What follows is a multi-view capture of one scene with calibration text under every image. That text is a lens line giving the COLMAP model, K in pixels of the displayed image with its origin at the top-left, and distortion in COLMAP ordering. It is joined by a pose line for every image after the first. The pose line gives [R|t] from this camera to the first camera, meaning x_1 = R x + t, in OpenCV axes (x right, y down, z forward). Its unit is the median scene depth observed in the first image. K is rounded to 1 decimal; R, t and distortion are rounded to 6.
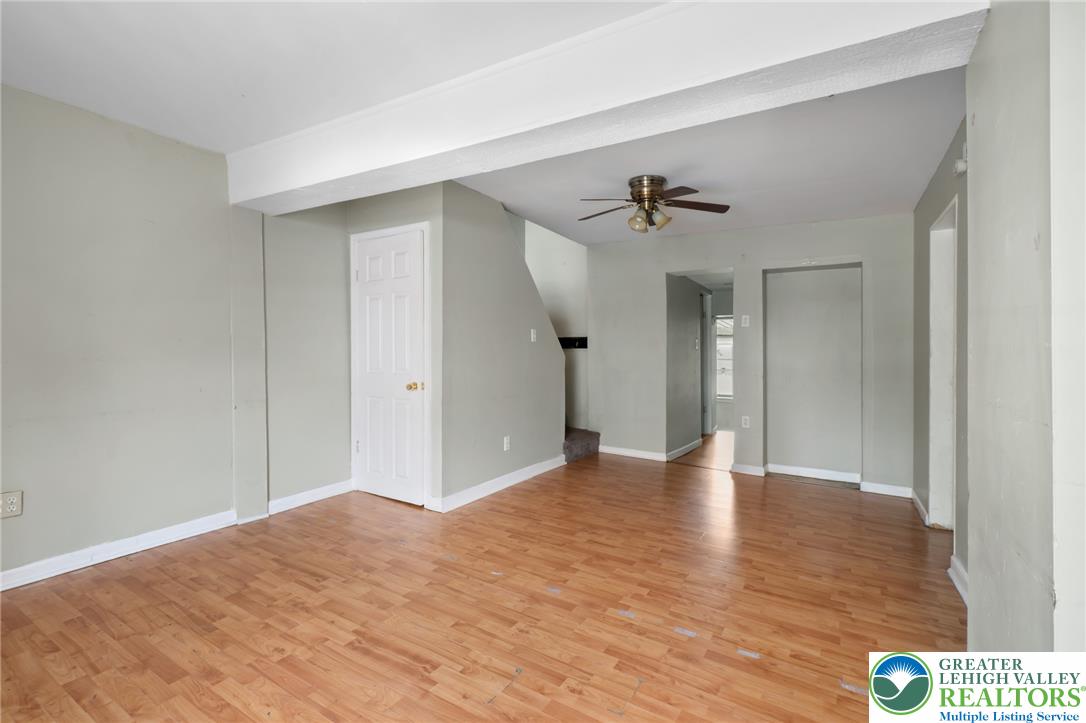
lens RADIAL K [[495.1, 0, 544.3], [0, 495.1, 367.0], [0, 0, 1]] dist [-0.000743, -0.000451]
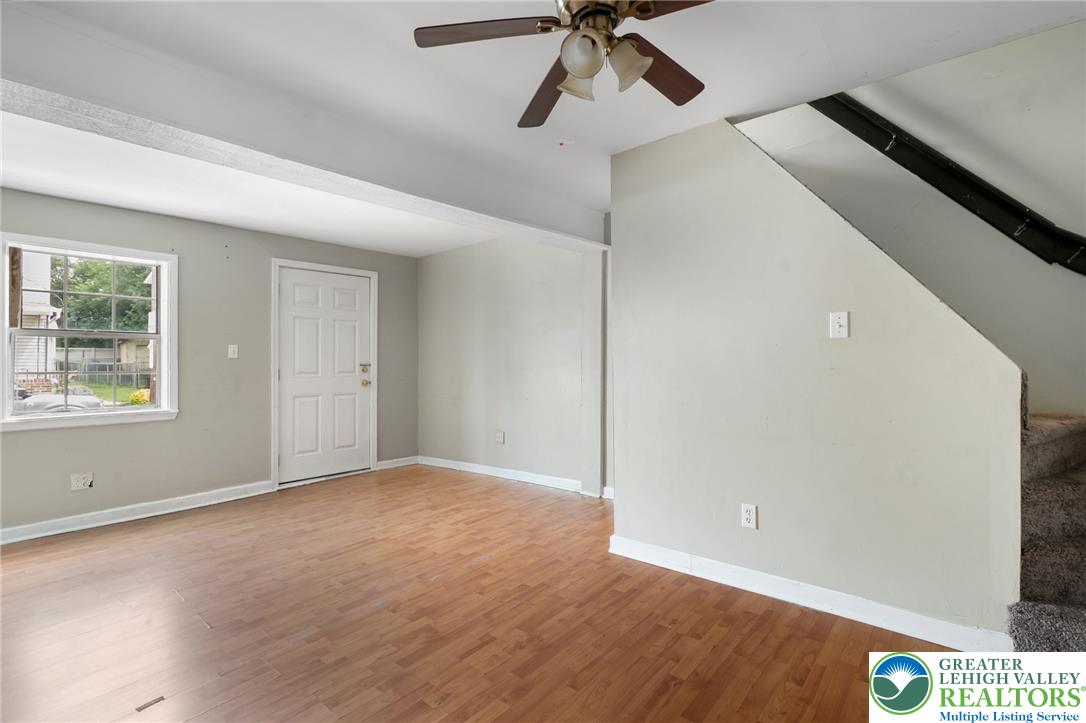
lens RADIAL K [[495.1, 0, 544.3], [0, 495.1, 367.0], [0, 0, 1]] dist [-0.000743, -0.000451]
pose [[-0.158205, 0.004828, -0.987394, 0.853744], [-0.022845, 0.999702, 0.008549, -0.036876], [0.987142, 0.023909, -0.158048, 1.324893]]
